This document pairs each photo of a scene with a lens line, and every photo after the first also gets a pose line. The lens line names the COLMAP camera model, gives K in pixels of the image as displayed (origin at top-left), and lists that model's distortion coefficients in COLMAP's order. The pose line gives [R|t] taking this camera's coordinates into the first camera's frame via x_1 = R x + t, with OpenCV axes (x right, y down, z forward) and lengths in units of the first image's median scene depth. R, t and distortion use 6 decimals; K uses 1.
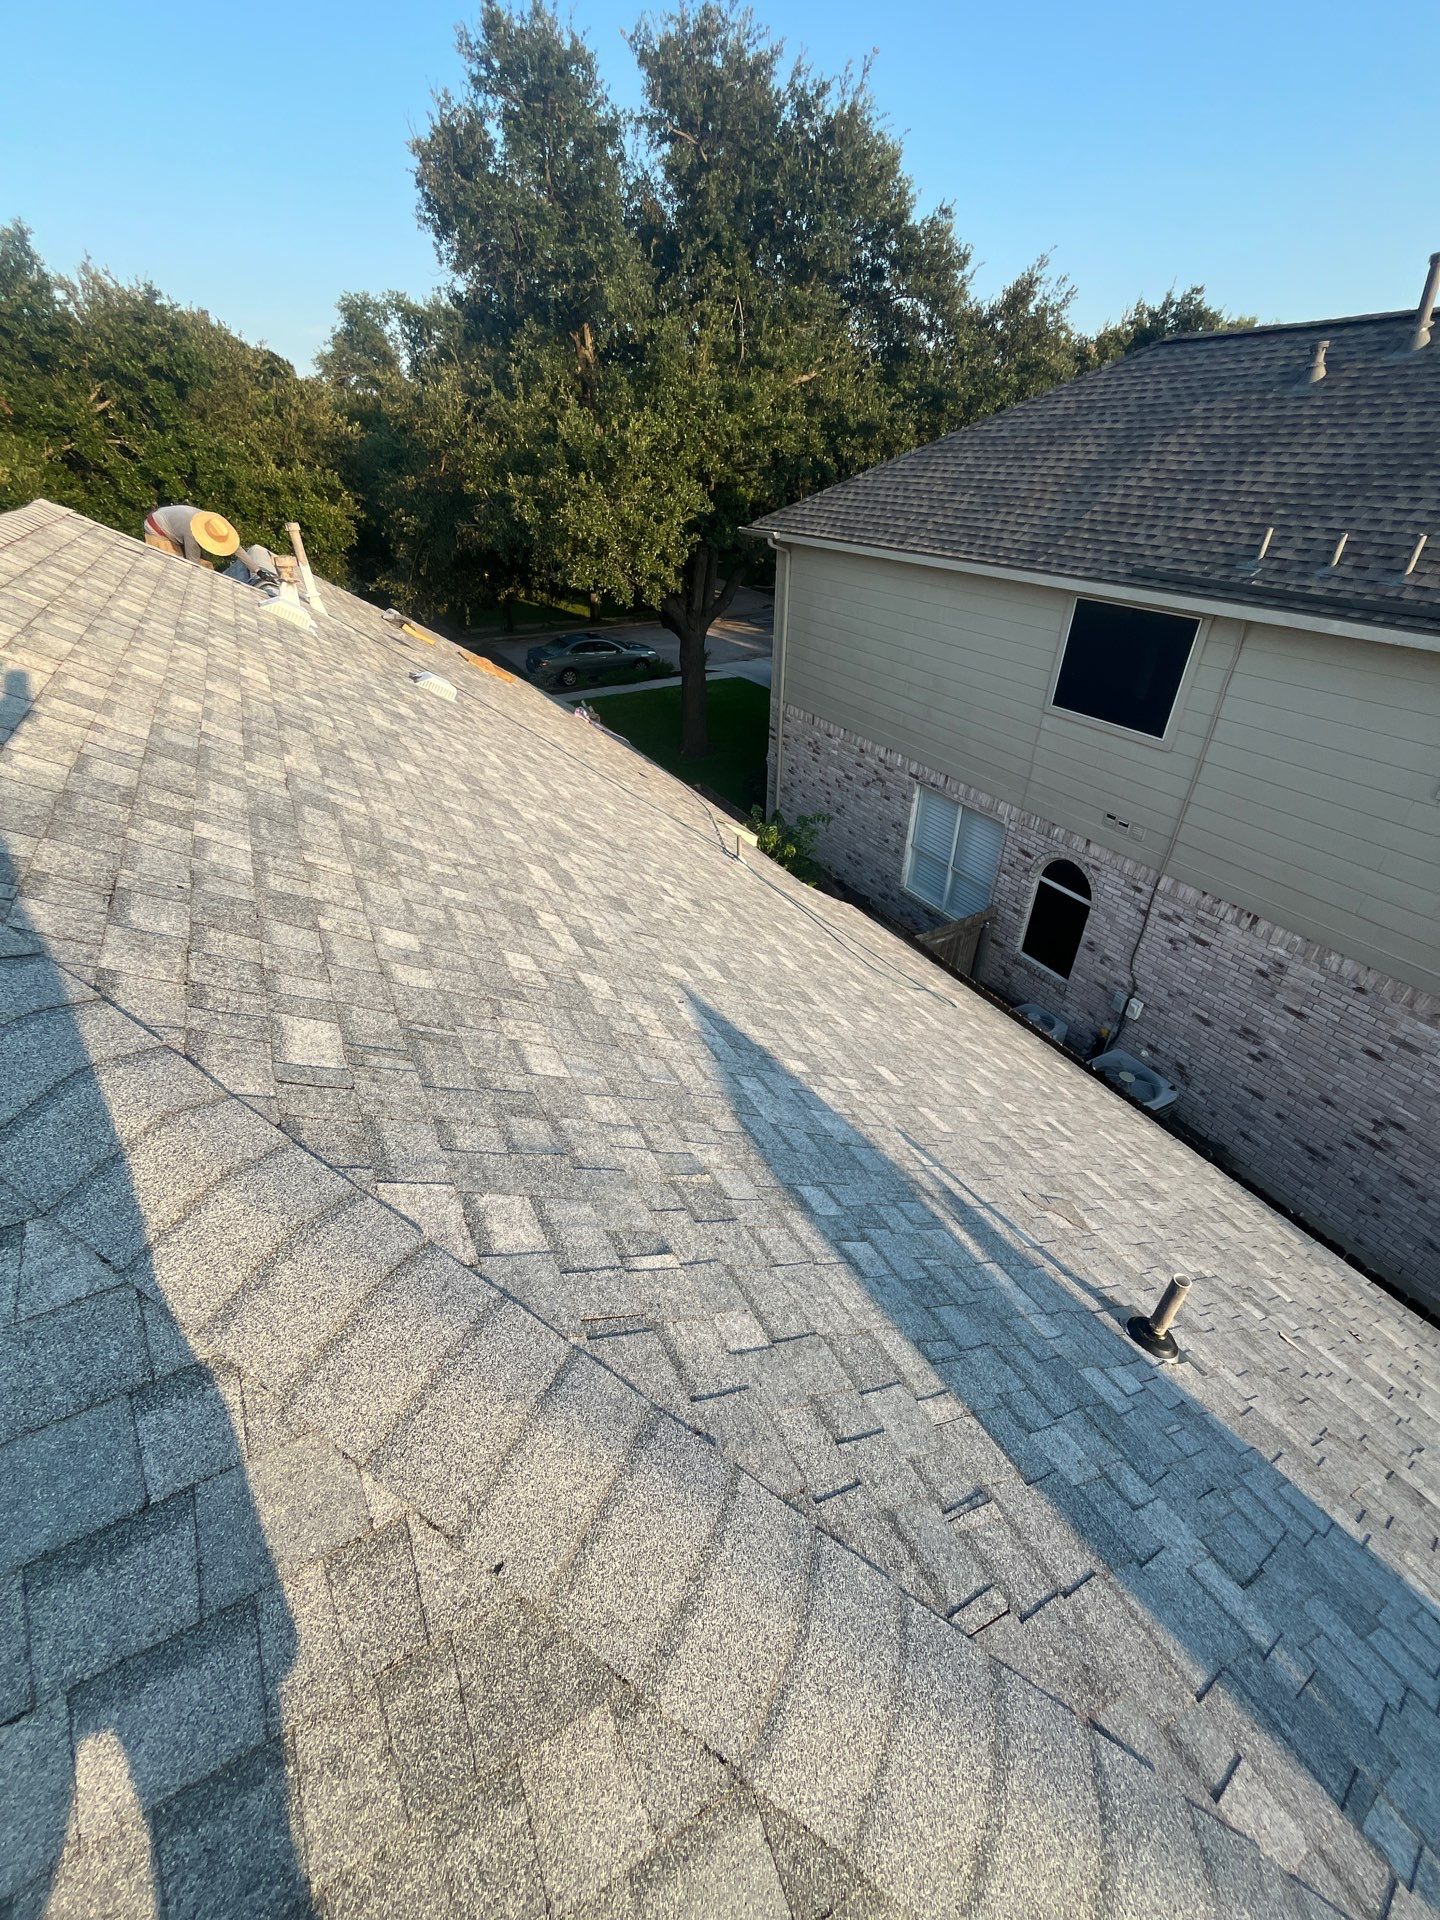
lens RADIAL K [[774.7, 0, 720.0], [0, 774.7, 960.0], [0, 0, 1]] dist [0.000606, -0.000281]
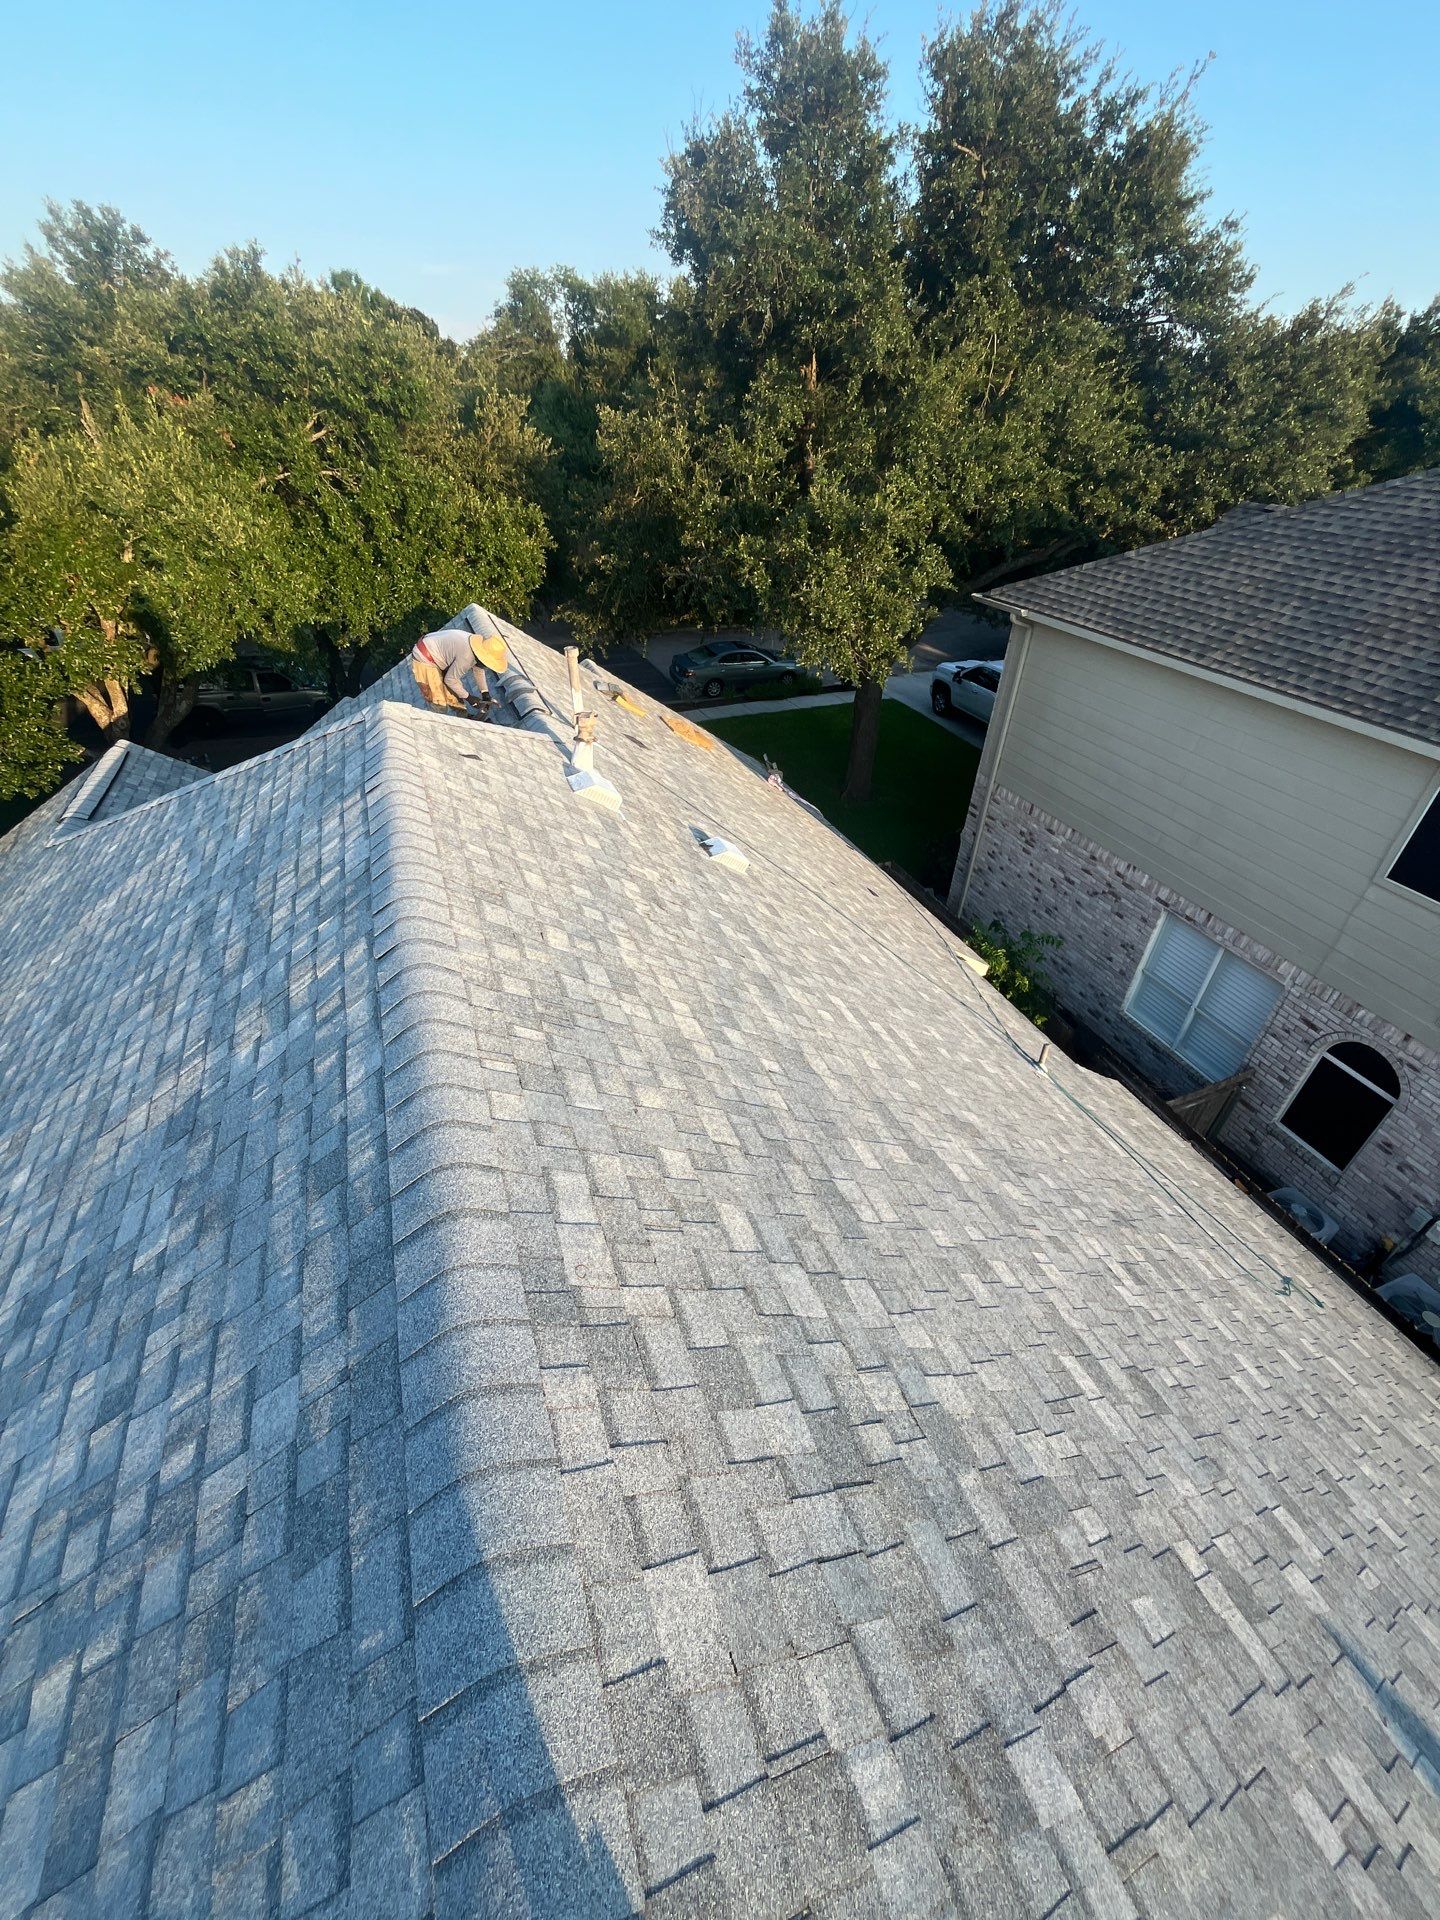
lens RADIAL K [[774.3, 0, 720.0], [0, 774.3, 960.0], [0, 0, 1]] dist [-0.002304, 0.000147]
pose [[0.992641, 0.090438, -0.080529, -0.171954], [-0.086809, 0.995093, 0.047484, -0.162026], [0.084428, -0.040144, 0.995621, 0.060767]]
